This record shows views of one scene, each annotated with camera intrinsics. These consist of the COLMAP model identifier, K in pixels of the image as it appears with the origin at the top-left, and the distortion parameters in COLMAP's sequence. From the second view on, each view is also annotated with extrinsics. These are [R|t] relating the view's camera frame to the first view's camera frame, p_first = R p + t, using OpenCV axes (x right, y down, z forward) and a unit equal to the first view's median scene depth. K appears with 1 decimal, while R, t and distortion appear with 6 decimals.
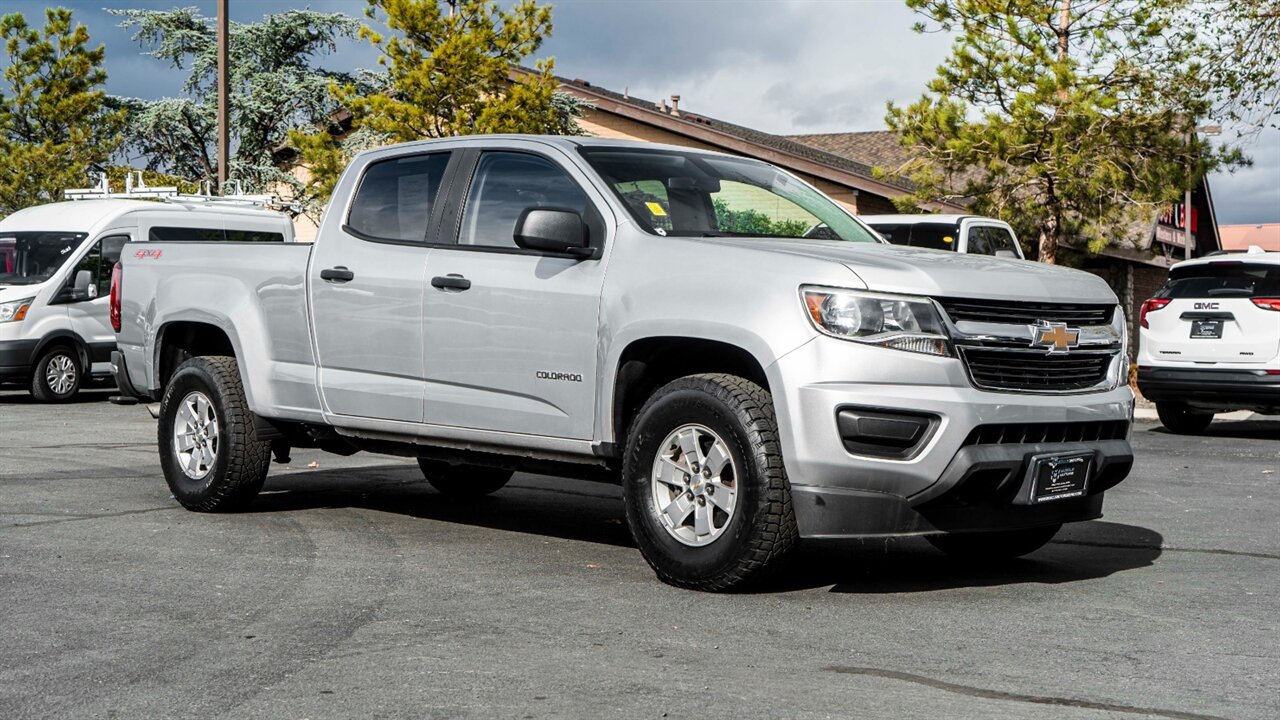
lens RADIAL K [[1871.0, 0, 627.1], [0, 1871.0, 361.1], [0, 0, 1]] dist [0.008000, 0.002780]
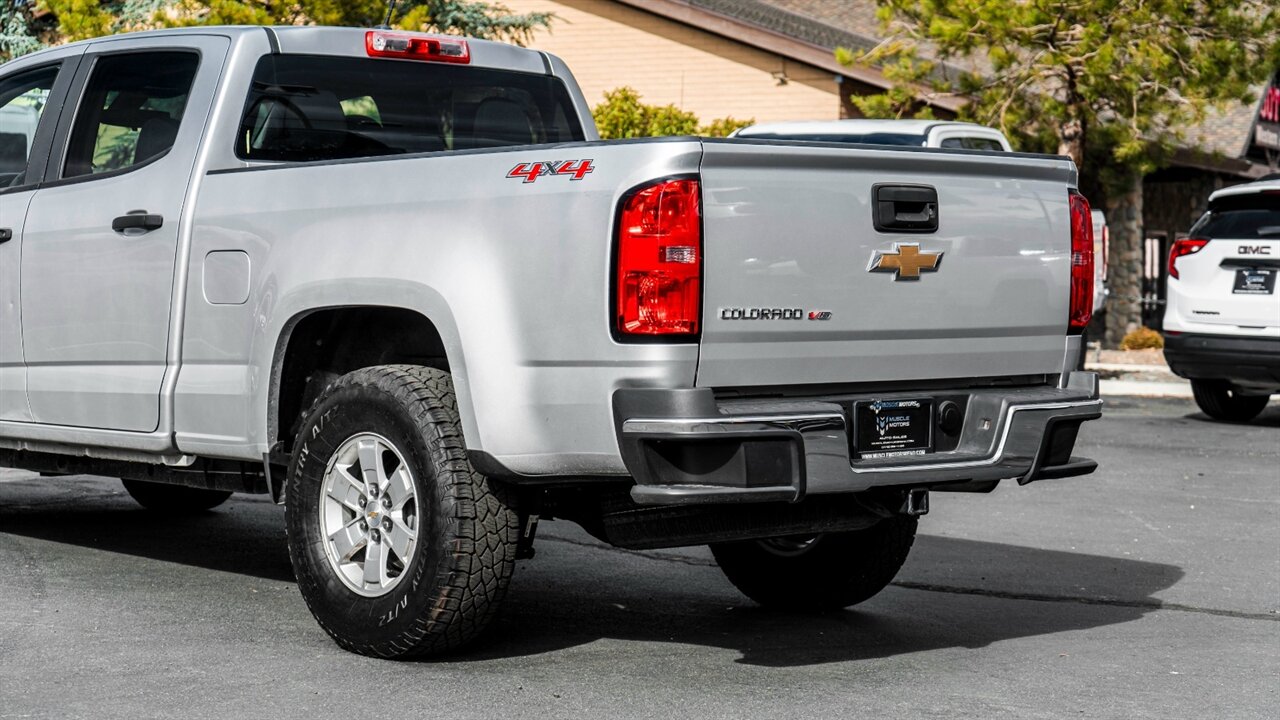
lens RADIAL K [[2545.7, 0, 640.0], [0, 2545.7, 360.0], [0, 0, 1]] dist [0.034496, 0.203978]
pose [[0.999618, 0.006435, 0.026879, 0.081327], [-0.007113, 0.999657, 0.025208, -0.019333], [-0.026708, -0.025389, 0.999321, 0.006524]]
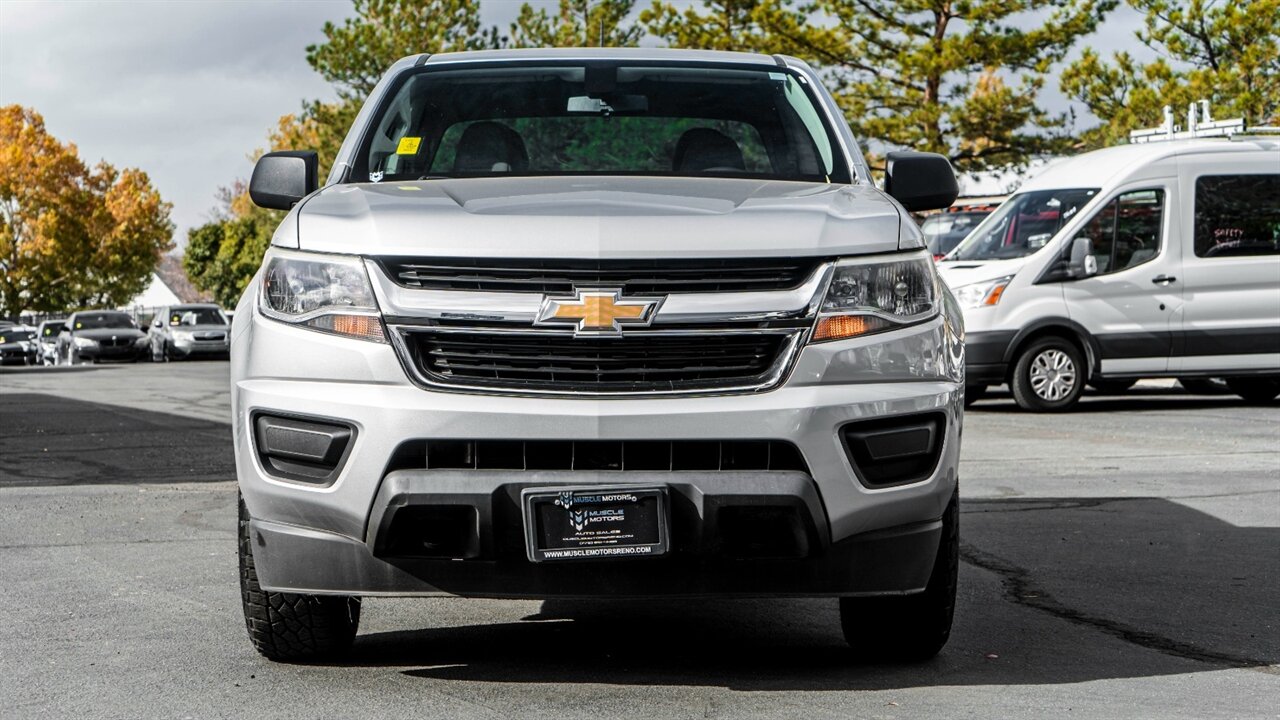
lens RADIAL K [[2556.0, 0, 640.0], [0, 2556.0, 360.0], [0, 0, 1]] dist [0.032919, 0.178910]
pose [[0.744272, -0.003032, -0.667870, 0.702069], [0.002818, 0.999995, -0.001400, 0.004855], [0.667871, -0.000840, 0.744276, 0.281381]]
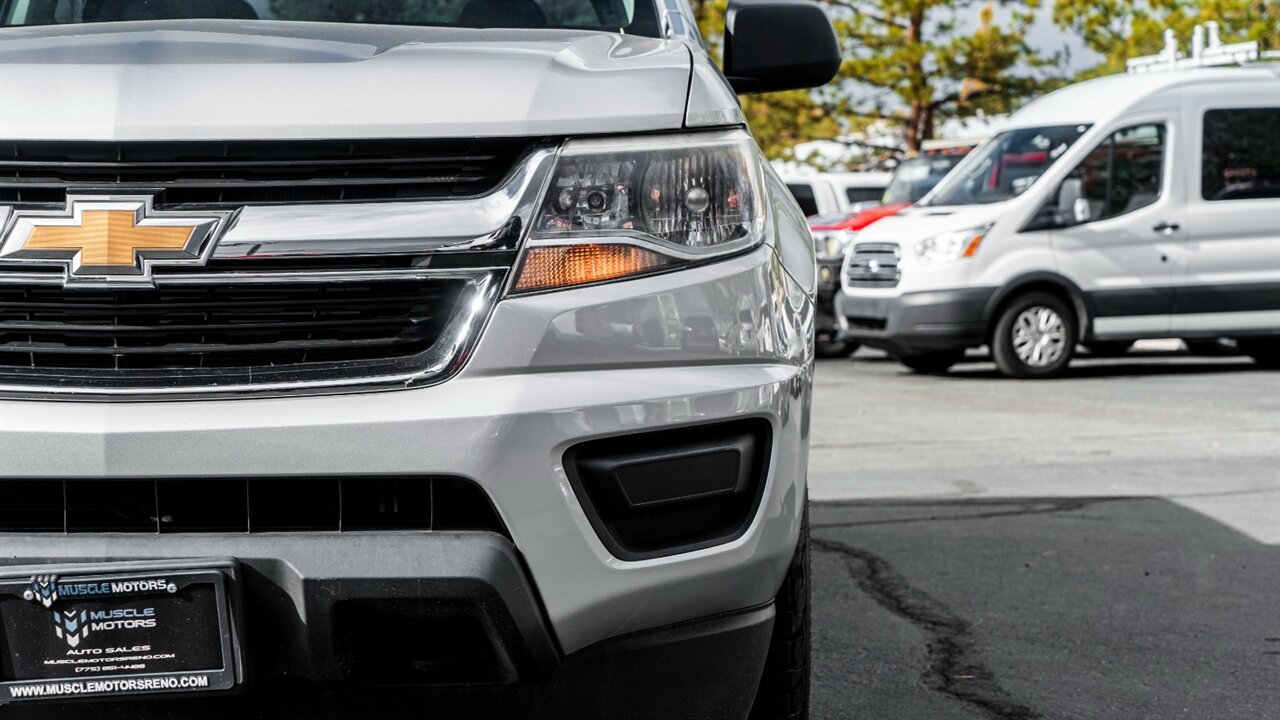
lens RADIAL K [[2545.7, 0, 640.0], [0, 2545.7, 360.0], [0, 0, 1]] dist [0.034496, 0.203978]
pose [[0.742909, 0.003508, -0.669383, 0.523287], [0.007914, 0.999870, 0.014023, 0.003732], [0.669346, -0.015715, 0.742785, 0.588942]]
